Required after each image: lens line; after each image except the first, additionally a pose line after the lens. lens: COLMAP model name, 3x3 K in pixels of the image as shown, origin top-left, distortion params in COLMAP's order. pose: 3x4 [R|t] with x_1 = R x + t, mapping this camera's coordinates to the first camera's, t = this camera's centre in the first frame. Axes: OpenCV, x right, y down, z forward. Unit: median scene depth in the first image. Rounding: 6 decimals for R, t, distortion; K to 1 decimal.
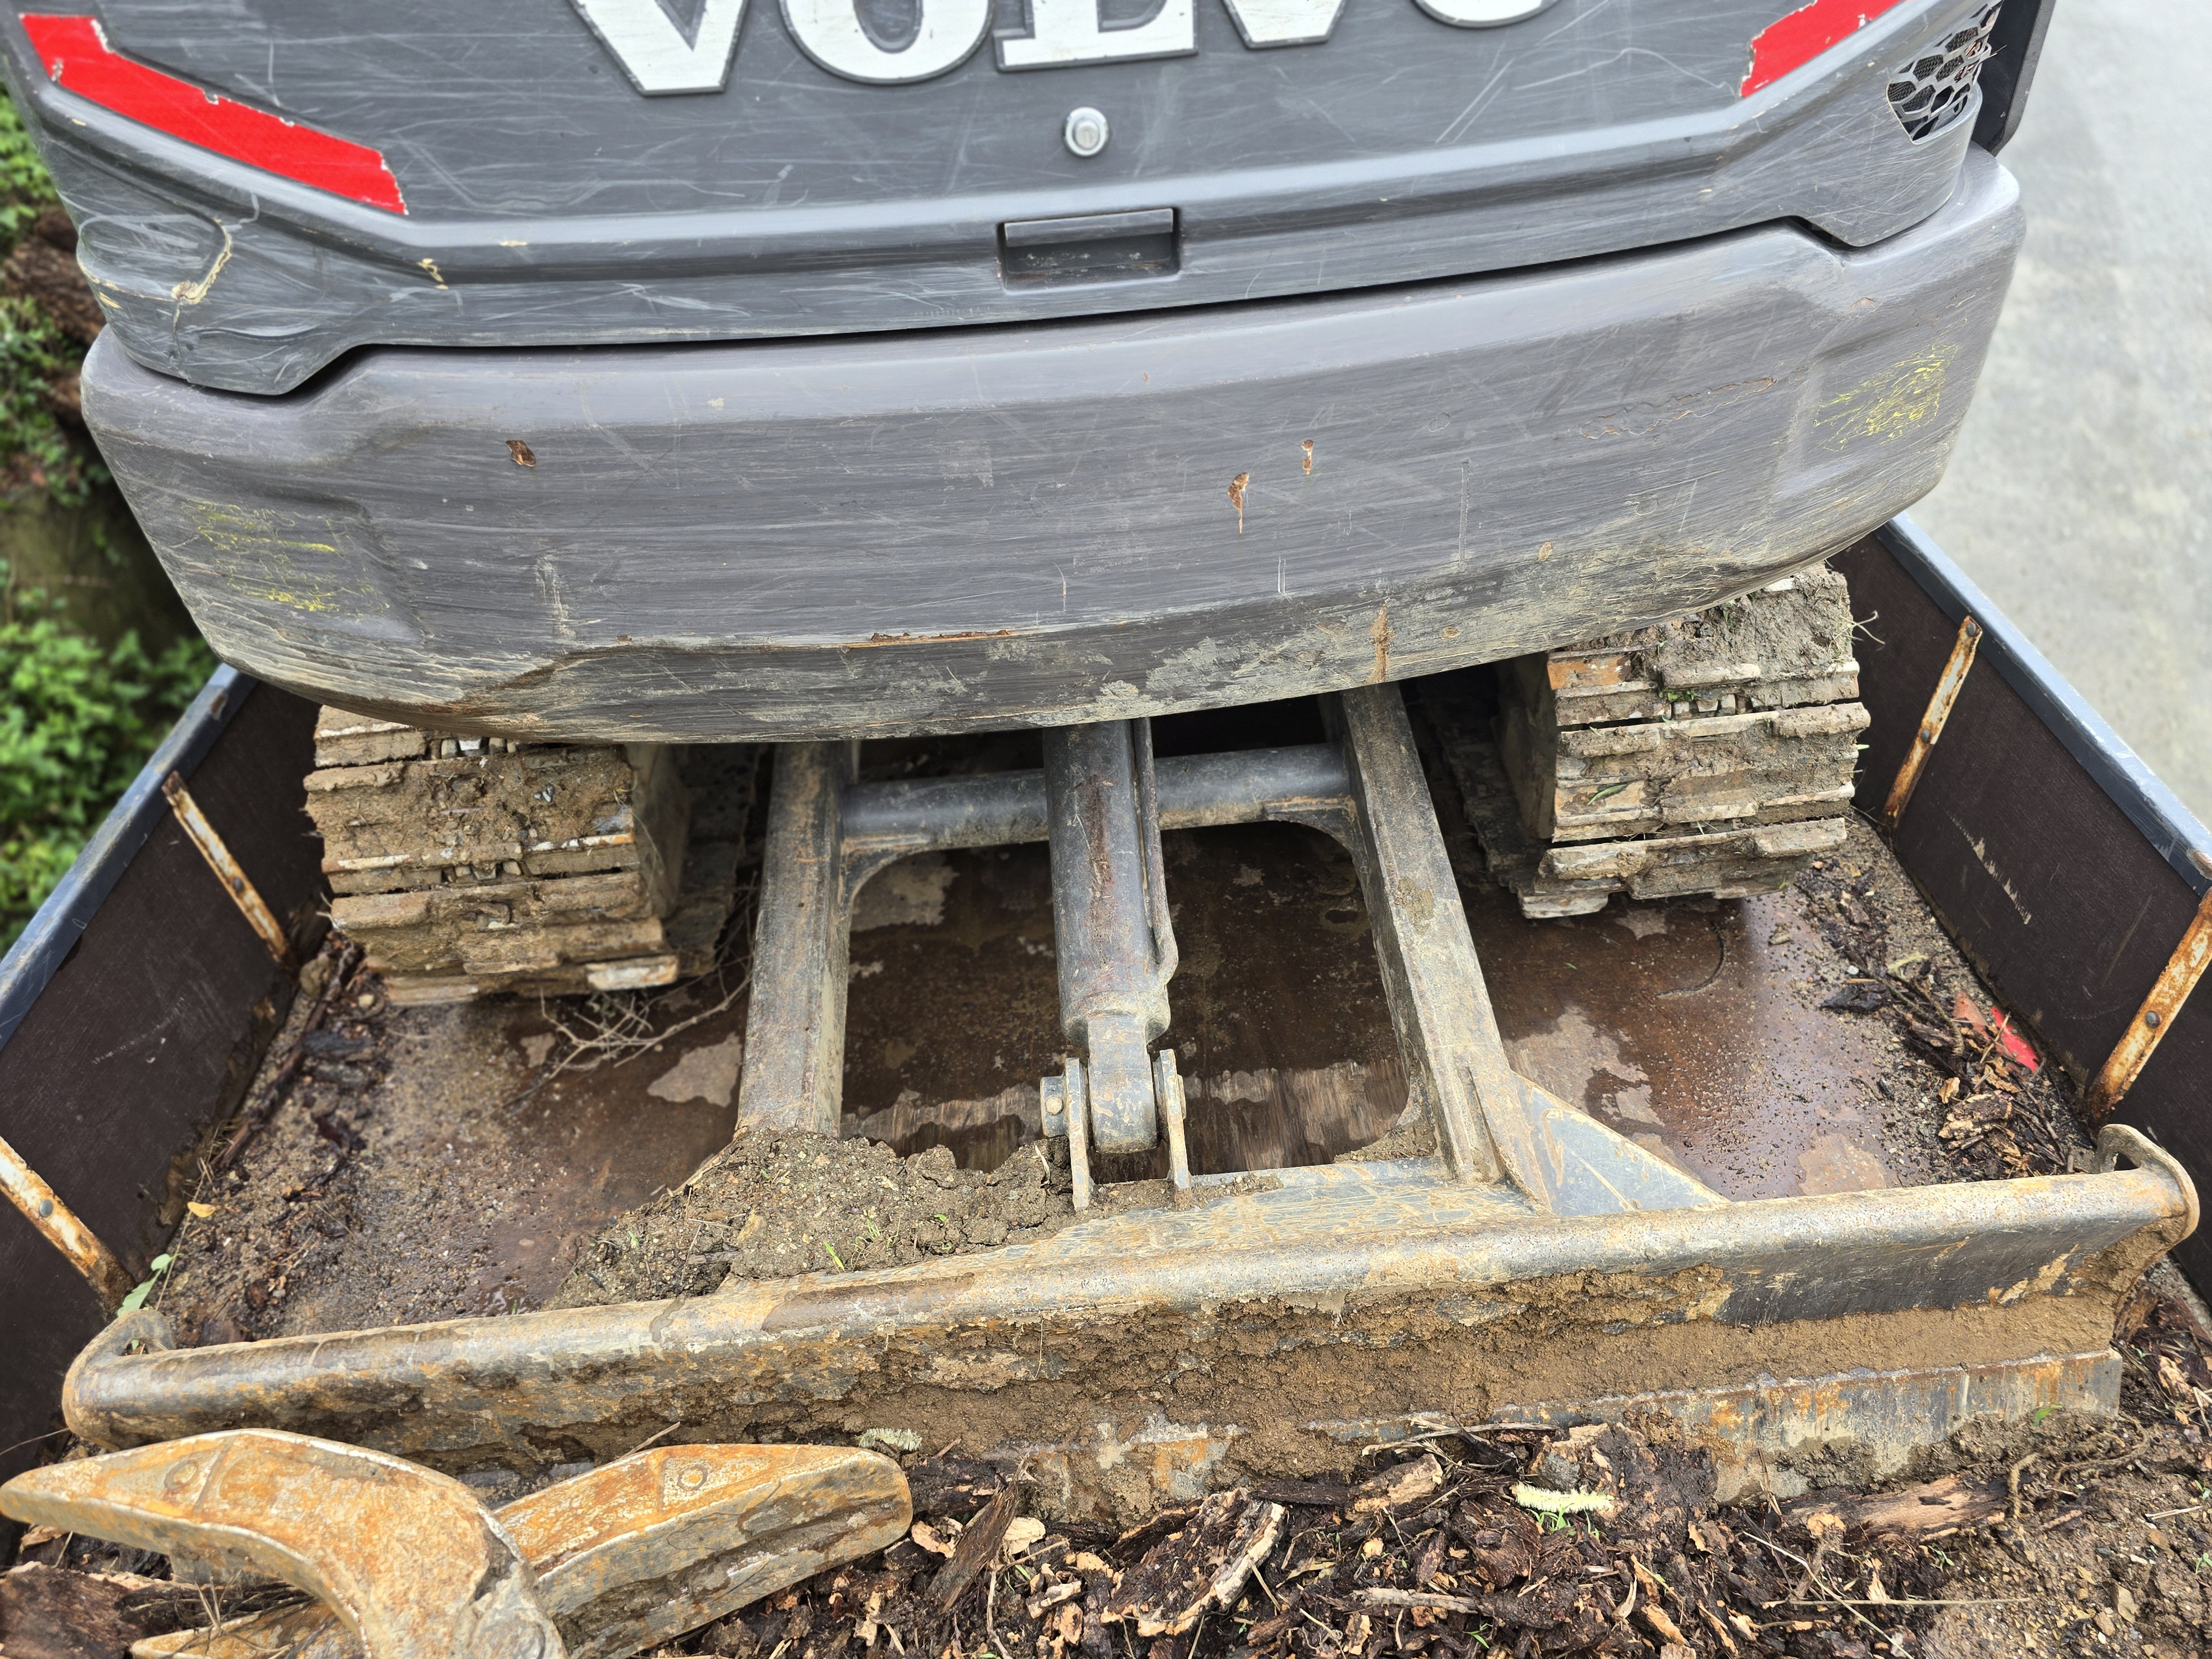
lens RADIAL K [[1531.0, 0, 1106.0], [0, 1531.0, 829.5], [0, 0, 1]] dist [0.057300, -0.053559]
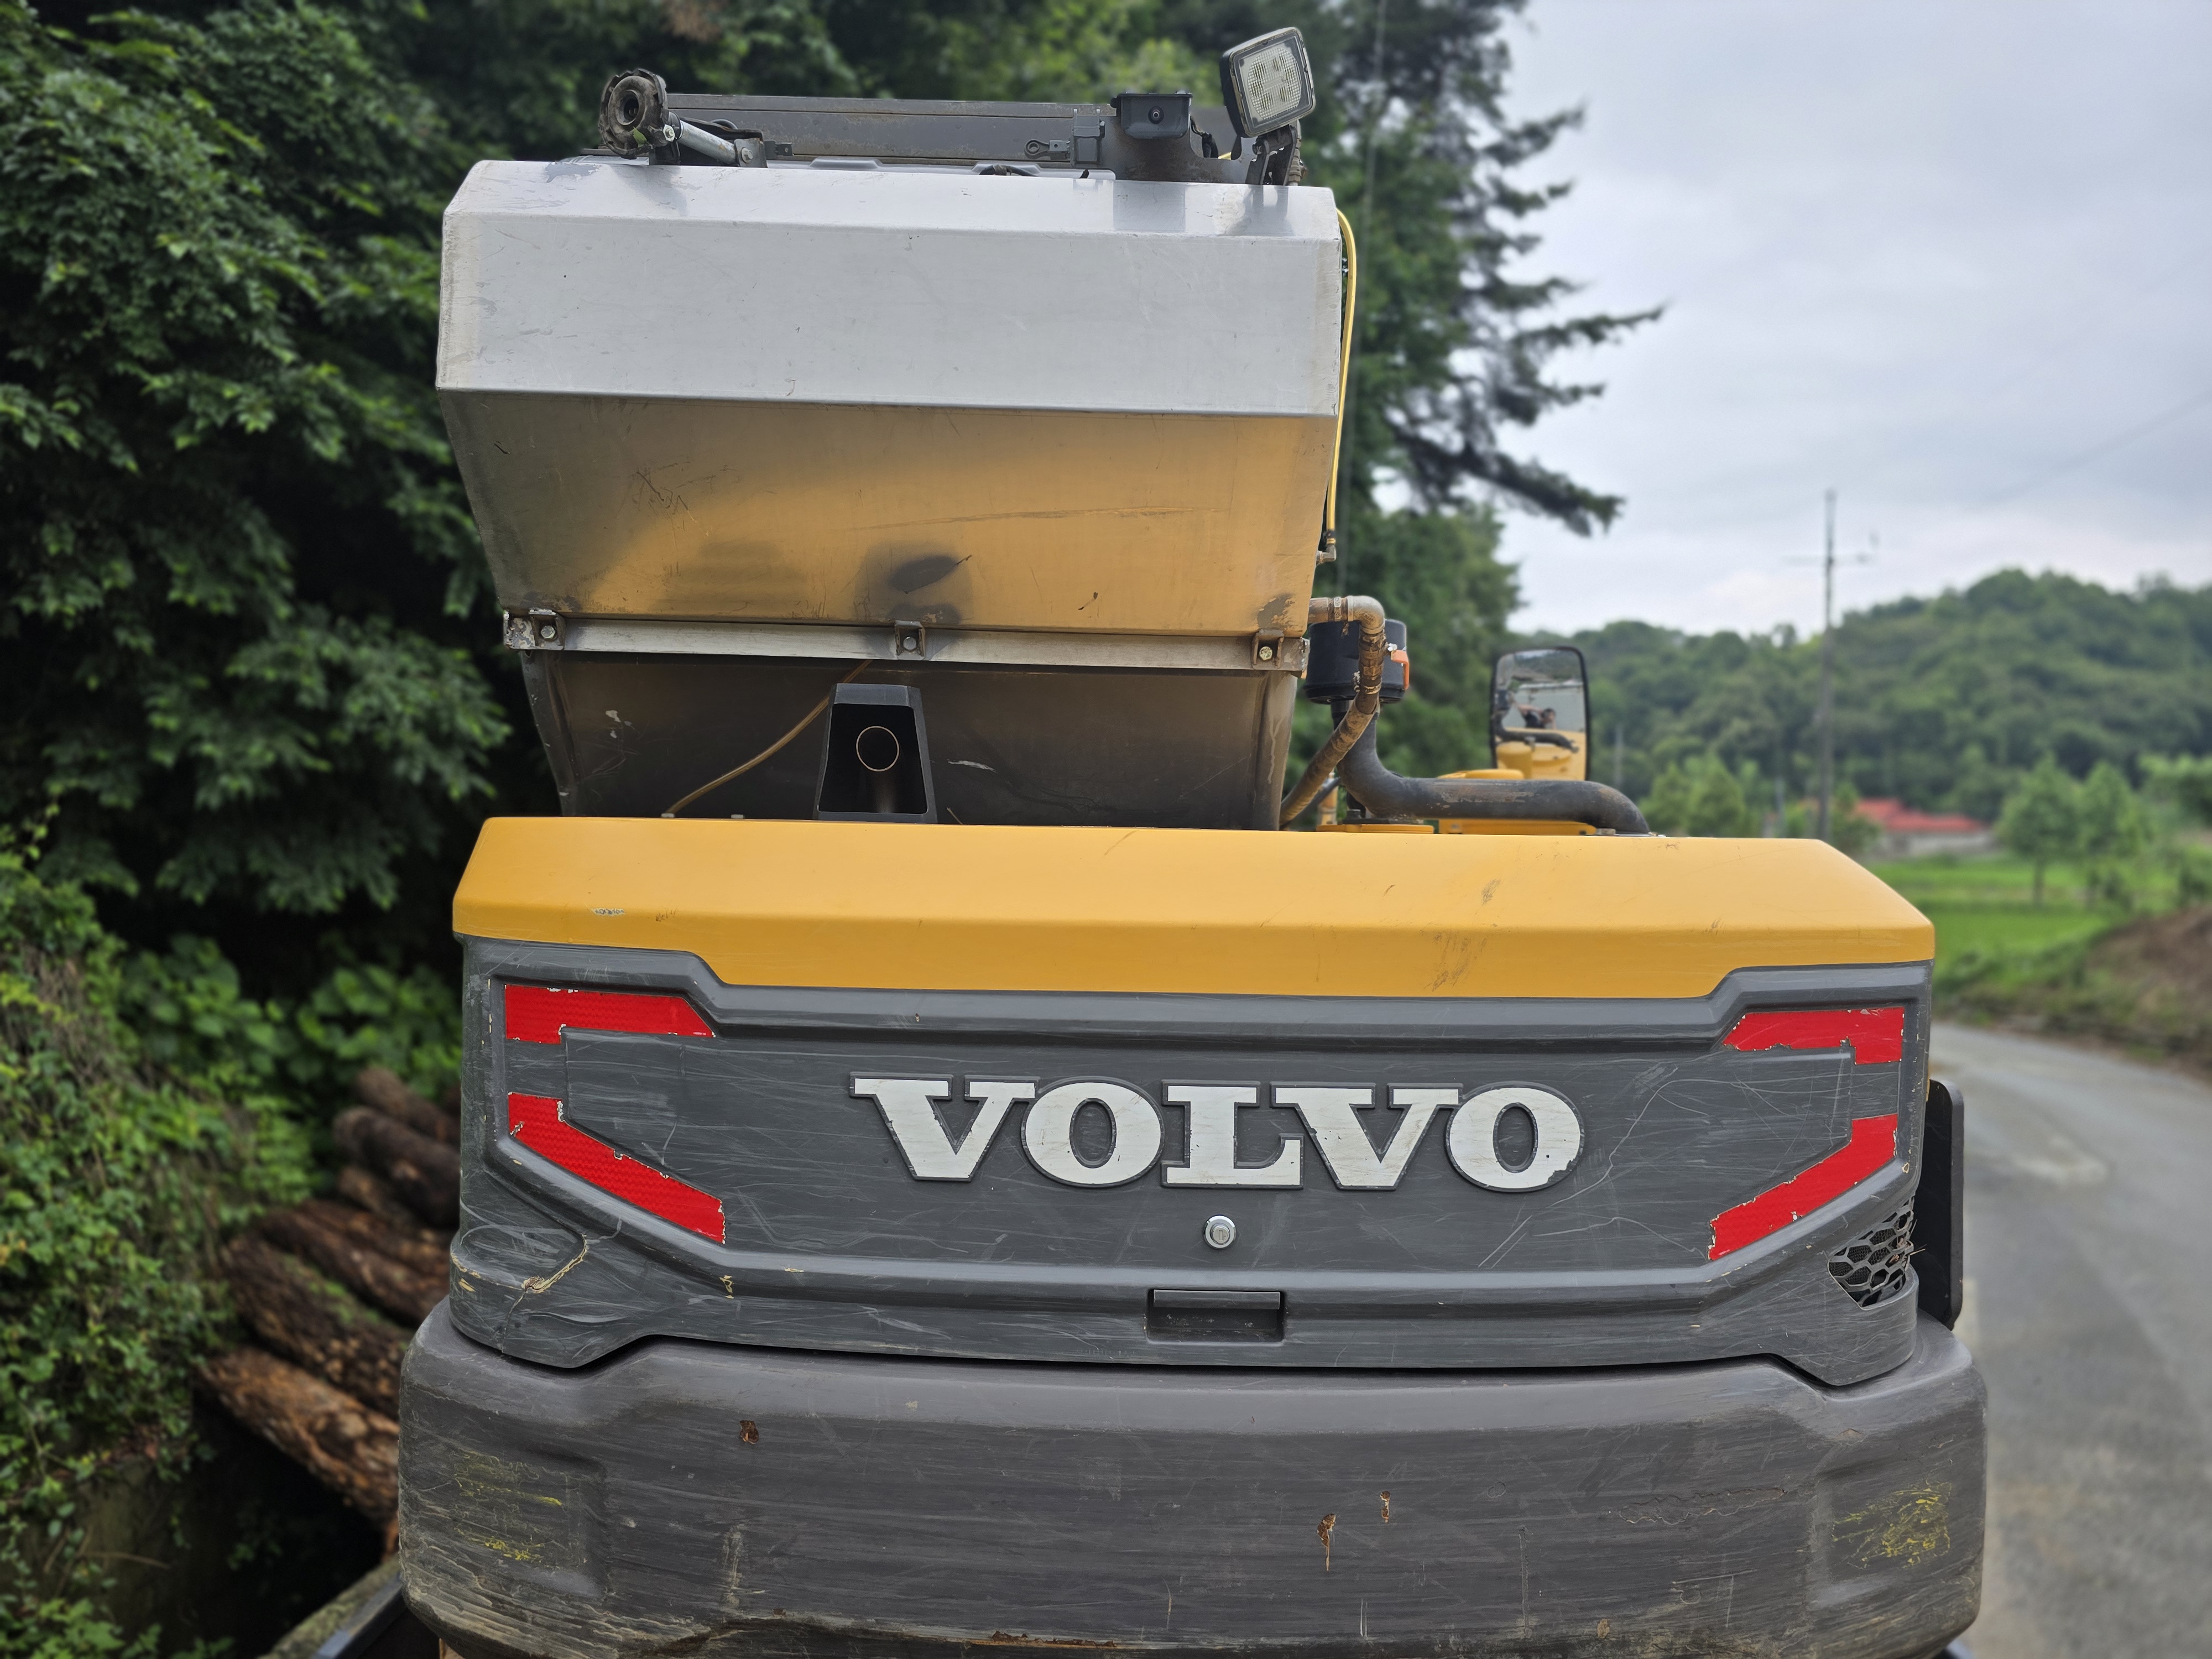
lens RADIAL K [[1531.0, 0, 1106.0], [0, 1531.0, 829.5], [0, 0, 1]] dist [0.057300, -0.053559]
pose [[0.993986, 0.076788, -0.078067, -0.029499], [-0.108724, 0.776984, -0.620060, 0.112796], [0.013044, 0.624819, 0.780661, -0.255436]]
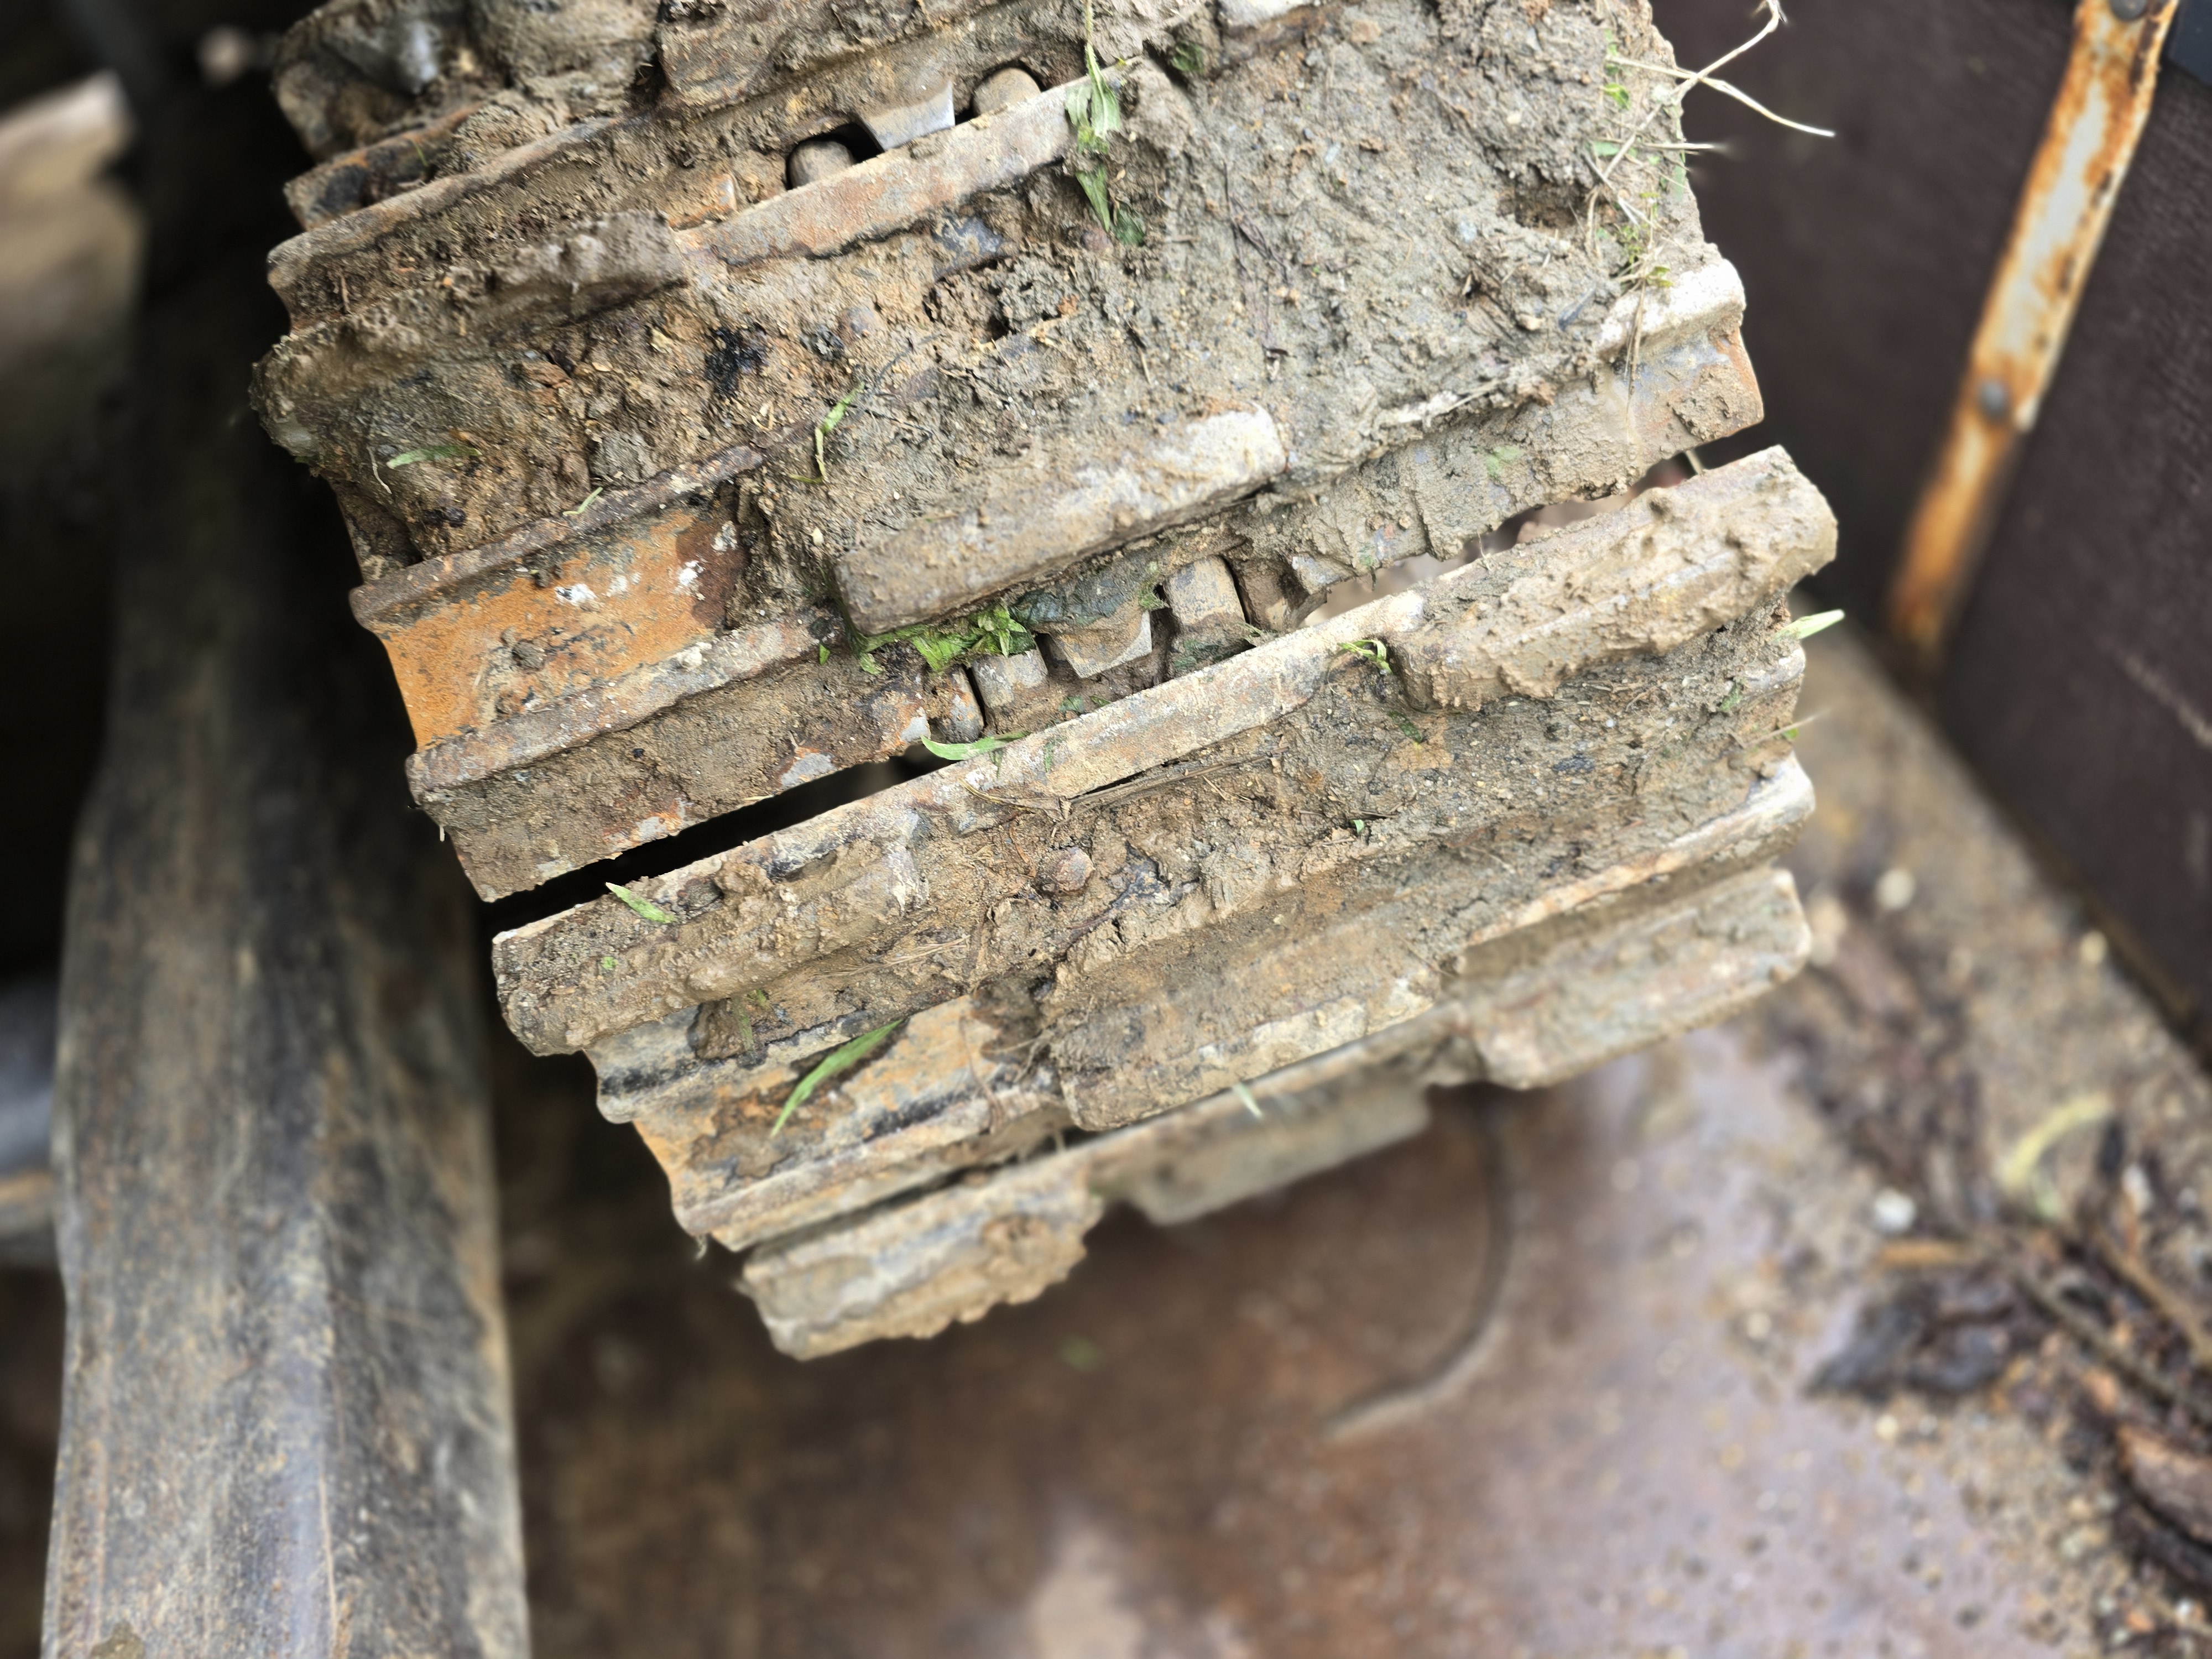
lens RADIAL K [[1531.0, 0, 1106.0], [0, 1531.0, 829.5], [0, 0, 1]] dist [0.057300, -0.053559]
pose [[0.966011, -0.258233, -0.011754, 0.420479], [0.255304, 0.945954, 0.199976, -0.107932], [-0.040522, -0.196180, 0.979730, 0.850934]]
